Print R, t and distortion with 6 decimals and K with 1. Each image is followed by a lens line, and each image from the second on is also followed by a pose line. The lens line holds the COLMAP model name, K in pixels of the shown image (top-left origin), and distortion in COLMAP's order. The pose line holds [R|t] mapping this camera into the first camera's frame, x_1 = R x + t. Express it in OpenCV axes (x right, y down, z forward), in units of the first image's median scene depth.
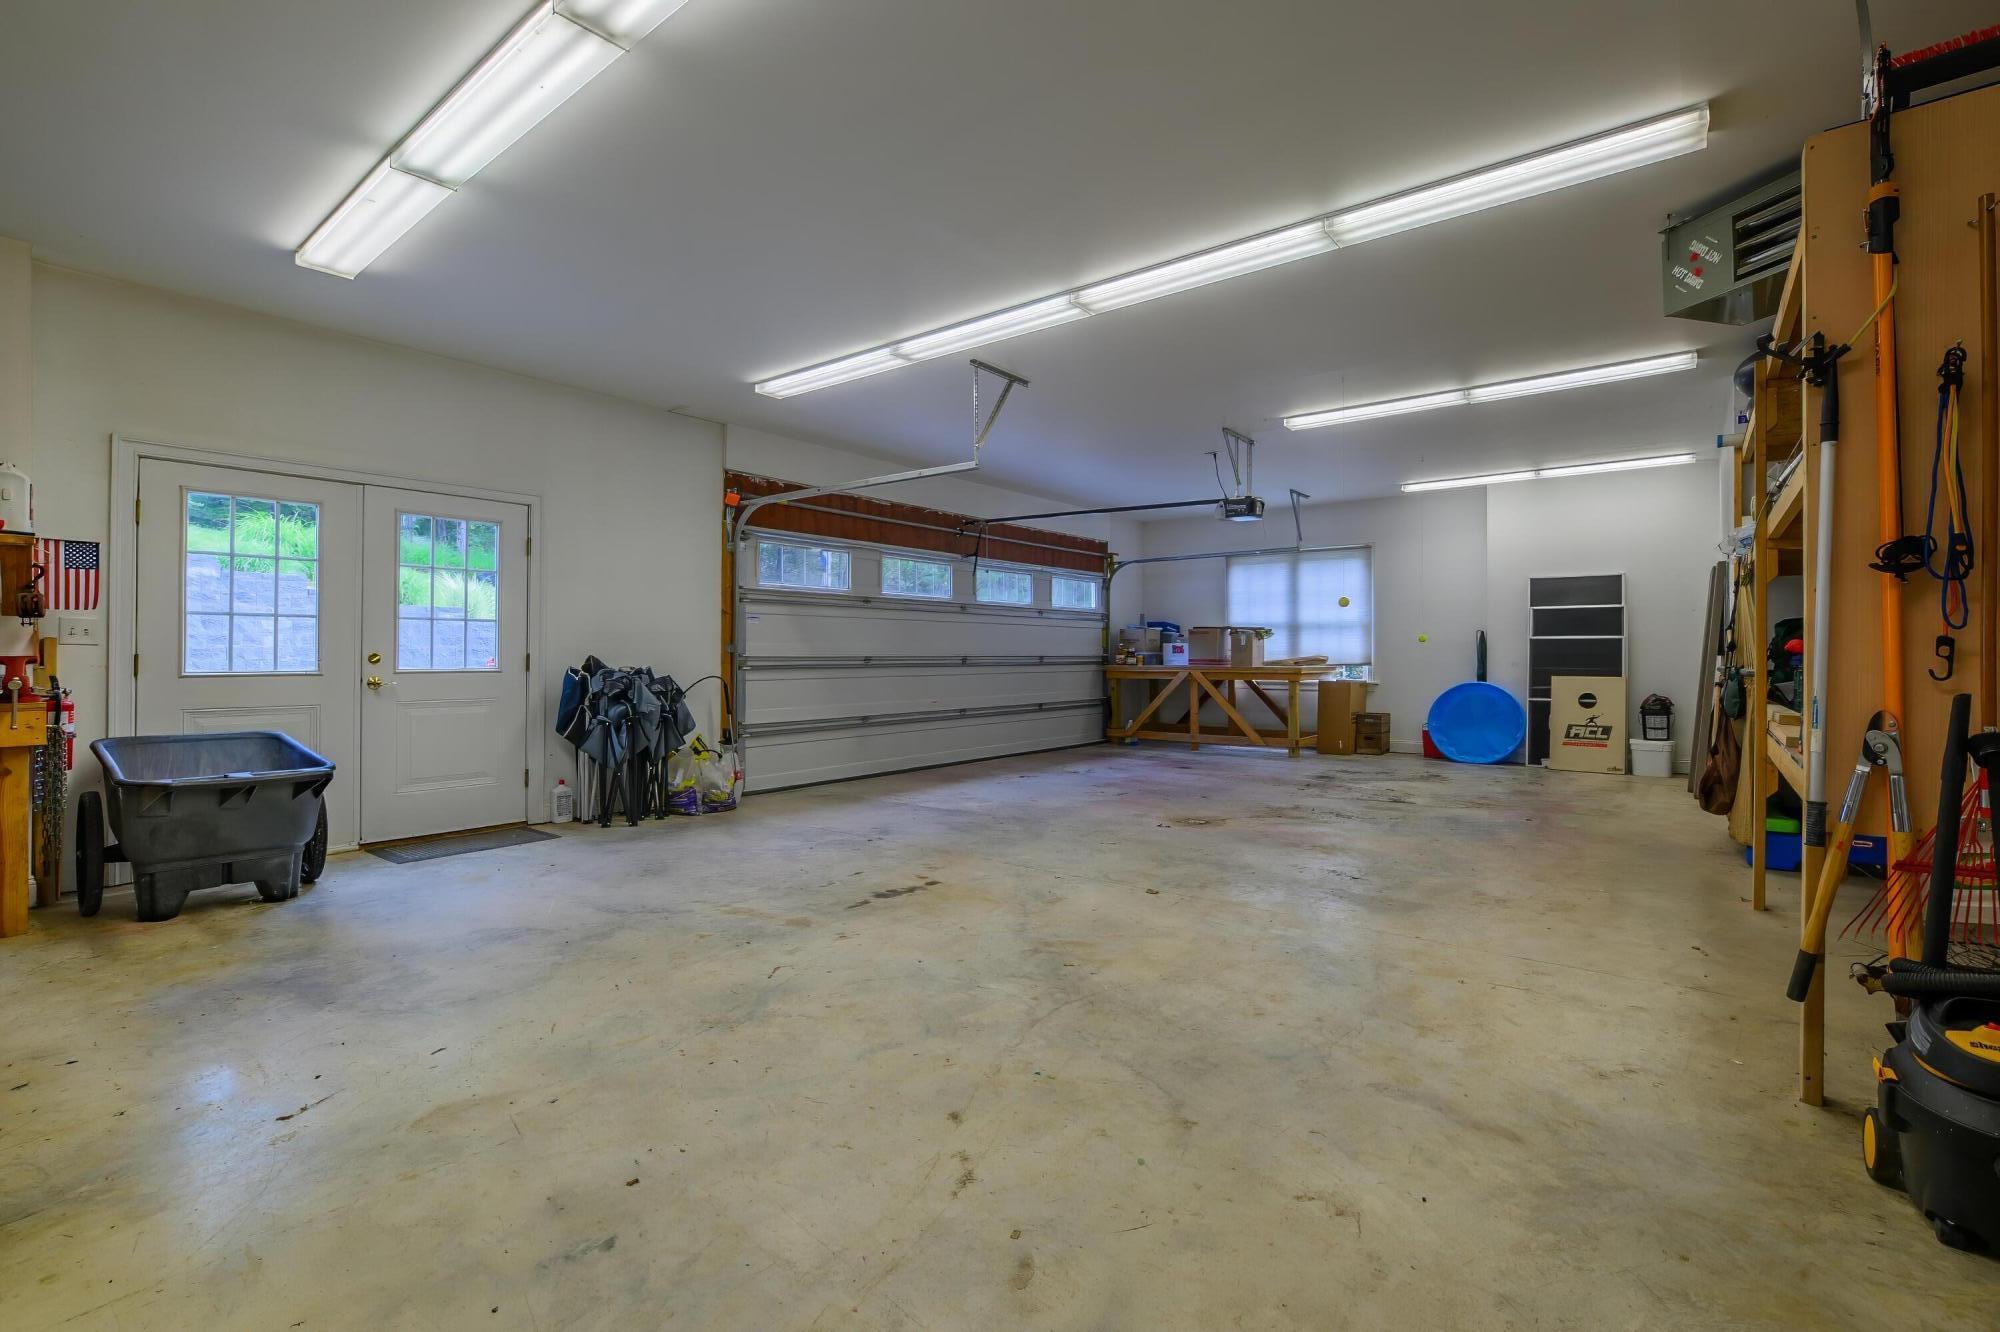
lens RADIAL K [[885.2, 0, 999.9], [0, 885.2, 640.6], [0, 0, 1]] dist [-0.015667, 0.001084]
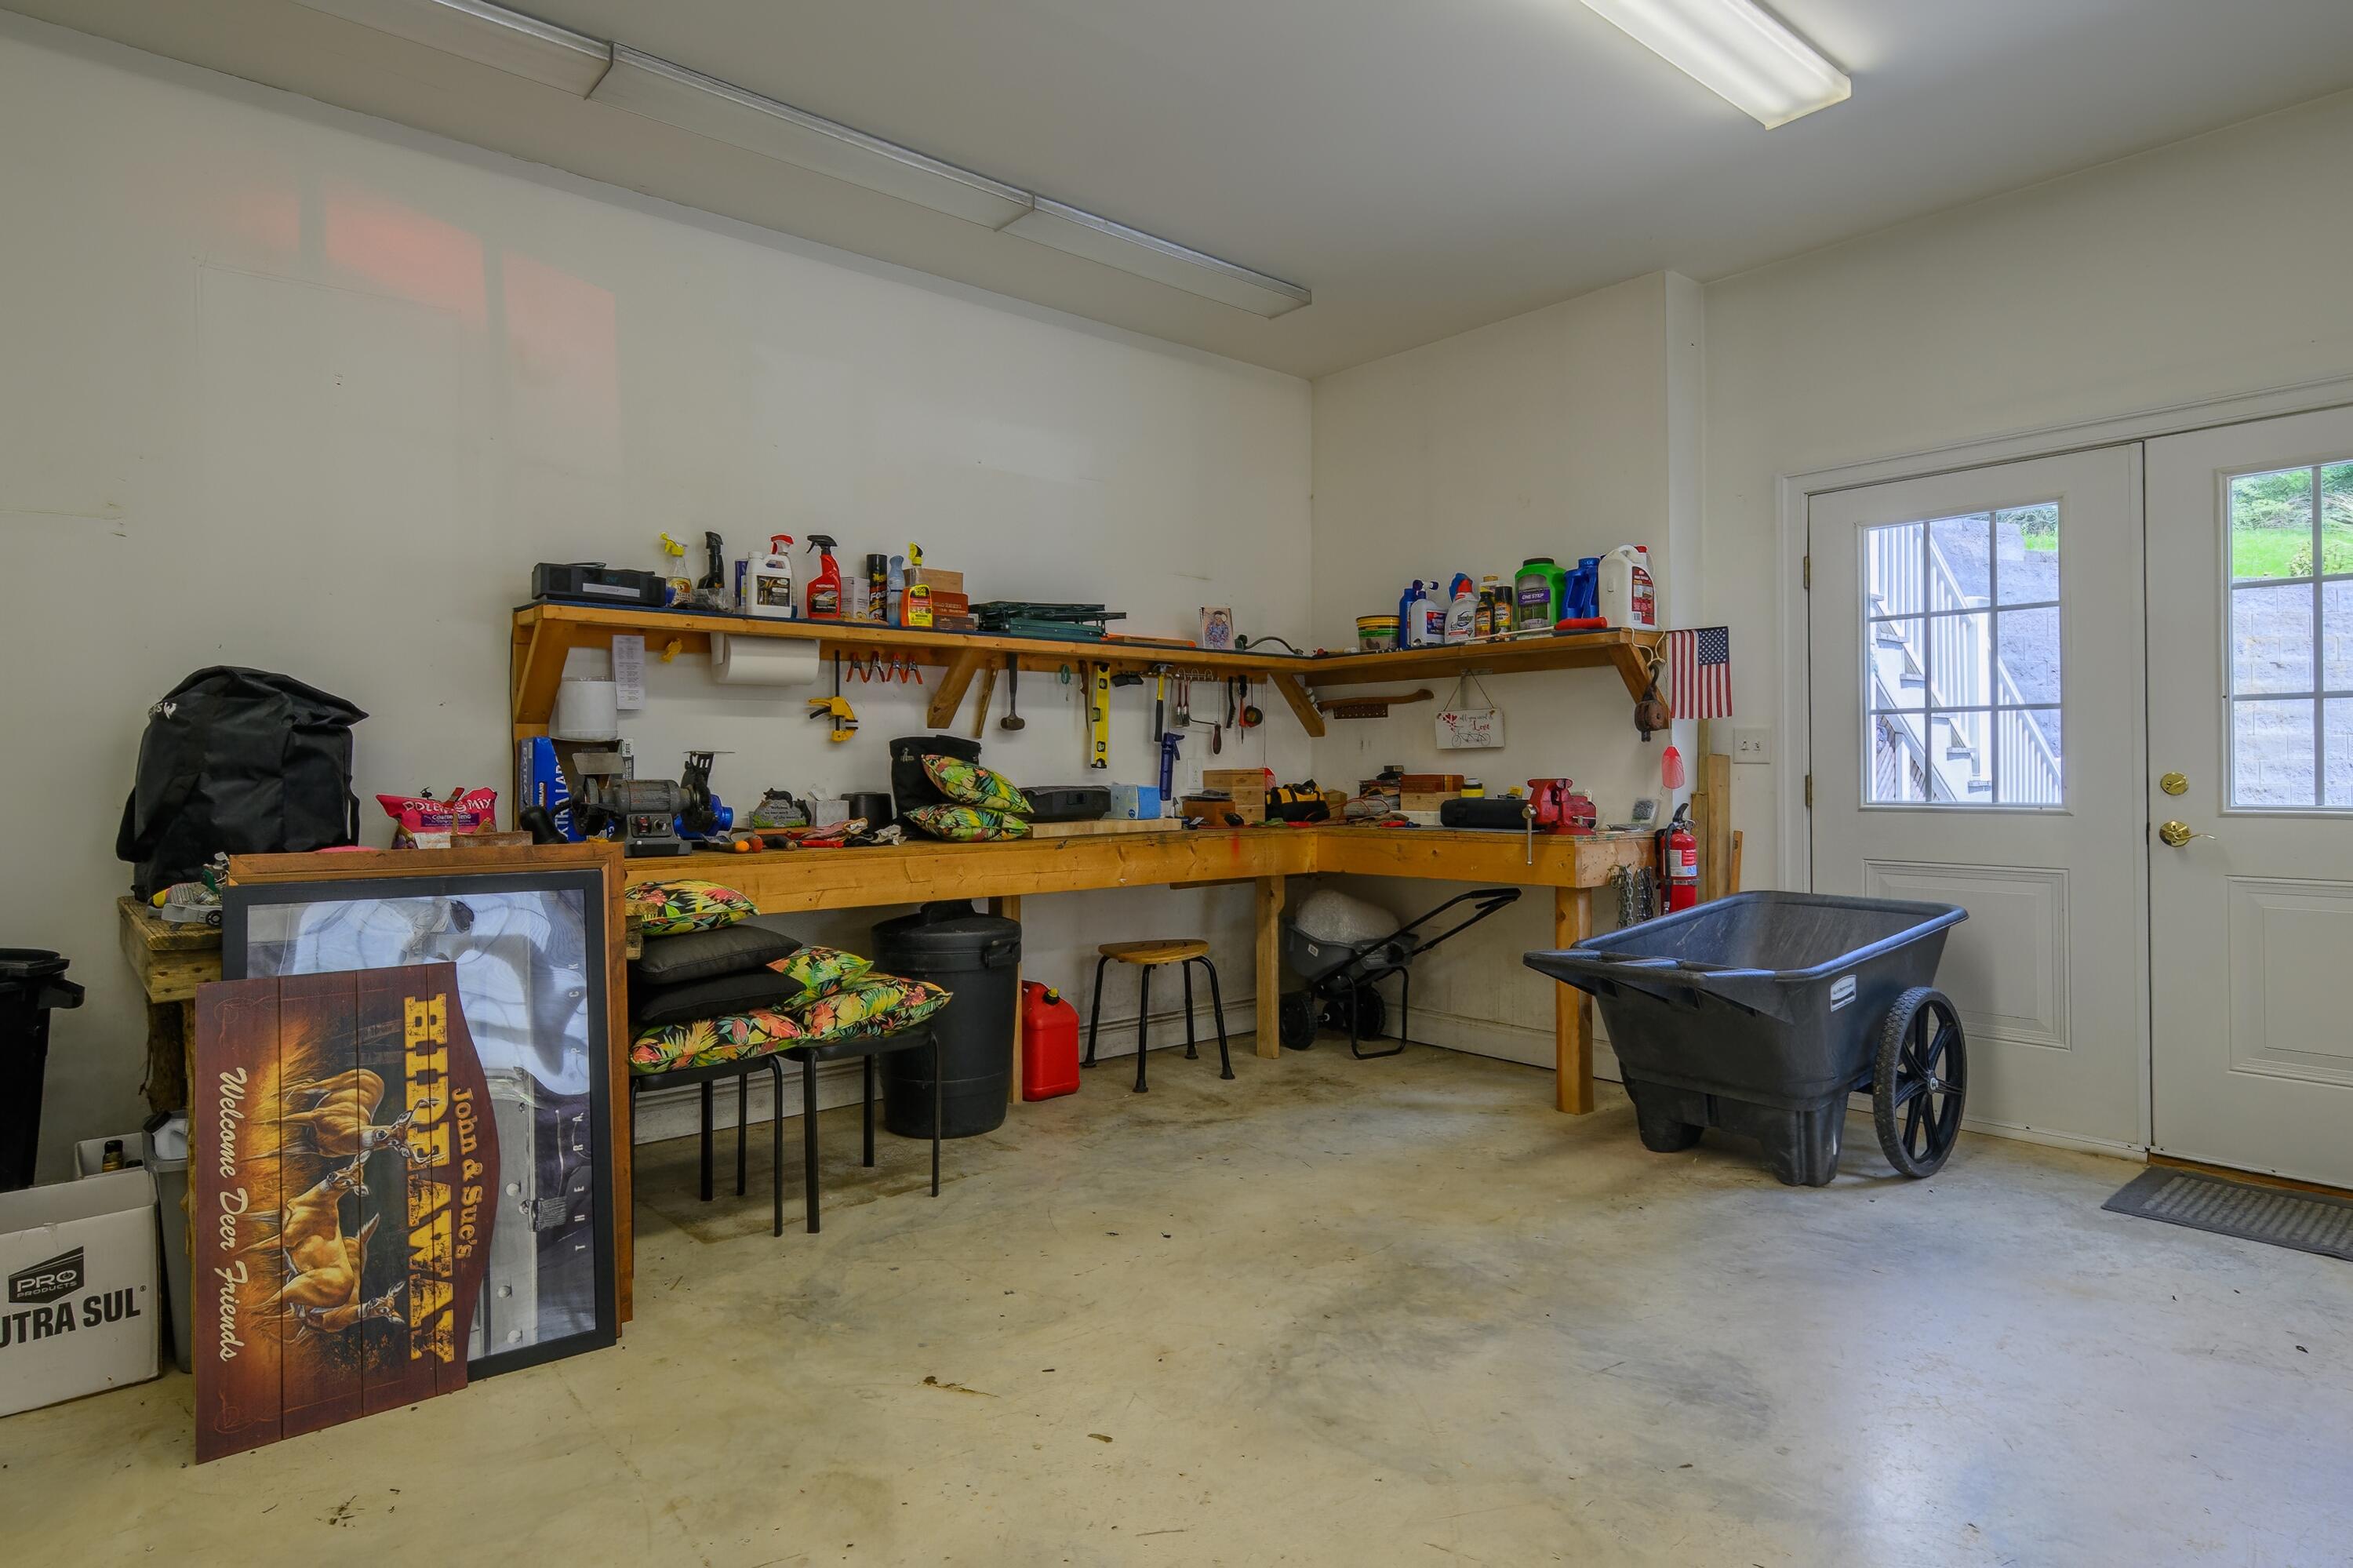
lens RADIAL K [[1286.6, 0, 1177.5], [0, 1286.6, 769.0], [0, 0, 1]] dist [-0.001348, -0.000241]
pose [[-0.193400, -0.003006, -0.981115, 0.145306], [0.016028, 0.999852, -0.006223, 0.009523], [0.980989, -0.016929, -0.193323, 0.818863]]
